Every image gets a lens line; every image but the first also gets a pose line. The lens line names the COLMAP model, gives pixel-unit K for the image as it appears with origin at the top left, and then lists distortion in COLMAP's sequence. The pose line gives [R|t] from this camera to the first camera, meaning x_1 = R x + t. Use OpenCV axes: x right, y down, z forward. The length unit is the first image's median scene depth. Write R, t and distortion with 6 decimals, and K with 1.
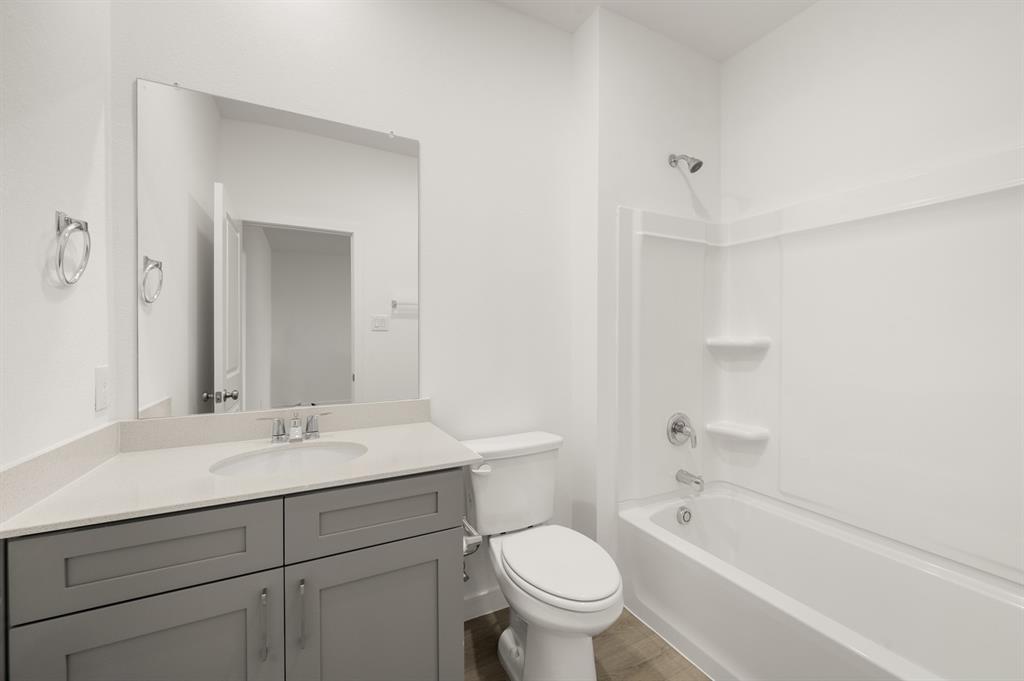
lens RADIAL K [[403.9, 0, 511.3], [0, 403.9, 337.7], [0, 0, 1]] dist [0.001239, 0.000129]
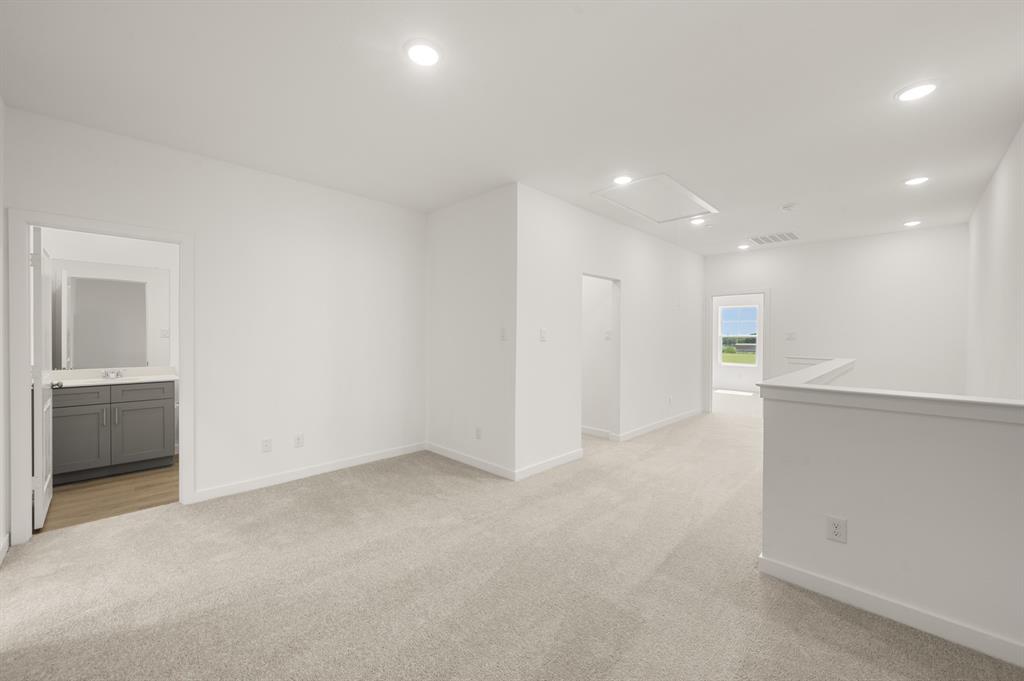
lens RADIAL K [[403.9, 0, 511.3], [0, 403.9, 337.7], [0, 0, 1]] dist [0.001239, 0.000129]
pose [[0.947628, 0.003626, 0.319356, 1.452672], [-0.004578, 0.999987, 0.002232, -0.072048], [-0.319344, -0.003577, 0.947632, -3.081891]]
